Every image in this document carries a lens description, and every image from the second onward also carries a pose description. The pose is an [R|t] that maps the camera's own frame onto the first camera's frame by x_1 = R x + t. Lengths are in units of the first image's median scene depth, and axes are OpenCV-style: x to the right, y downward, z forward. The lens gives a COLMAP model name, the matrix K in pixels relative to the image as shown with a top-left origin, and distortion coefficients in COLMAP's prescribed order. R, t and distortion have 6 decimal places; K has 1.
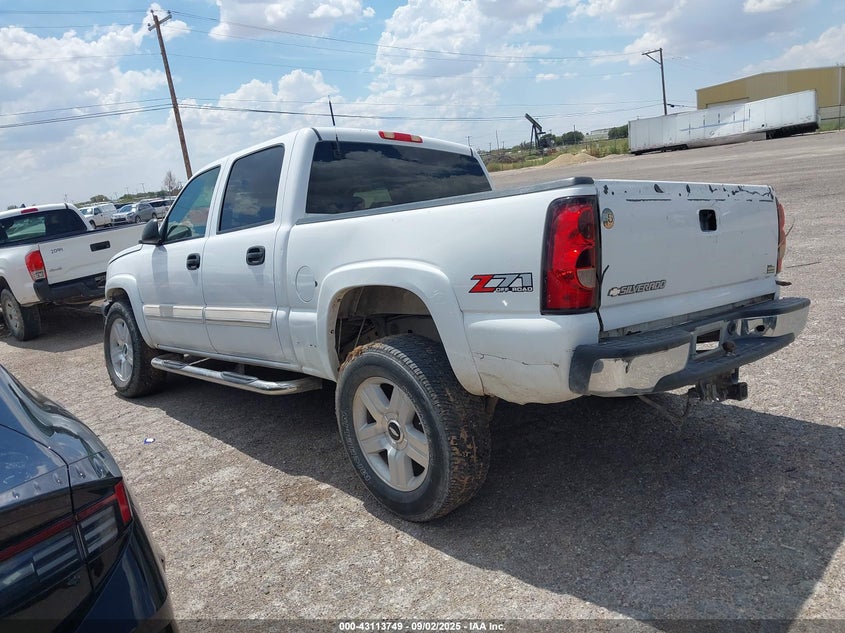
lens RADIAL K [[684.1, 0, 422.5], [0, 684.1, 316.5], [0, 0, 1]] dist [0.008478, -0.006815]
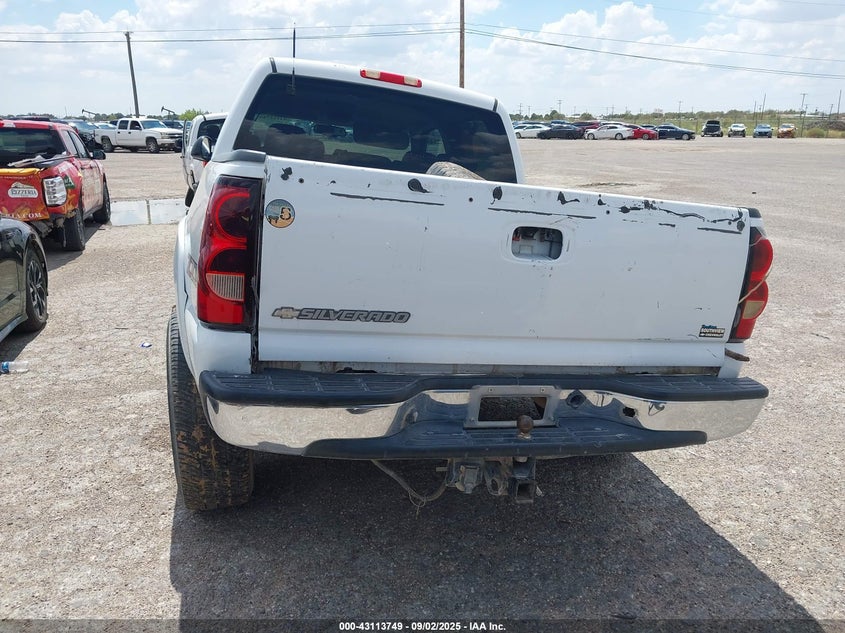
lens RADIAL K [[679.4, 0, 422.6], [0, 679.4, 327.1], [0, 0, 1]] dist [-0.013123, -0.006530]
pose [[0.897172, 0.238114, -0.371999, 0.399231], [-0.197894, 0.969676, 0.143410, -0.090513], [0.394867, -0.055047, 0.917088, 0.221508]]
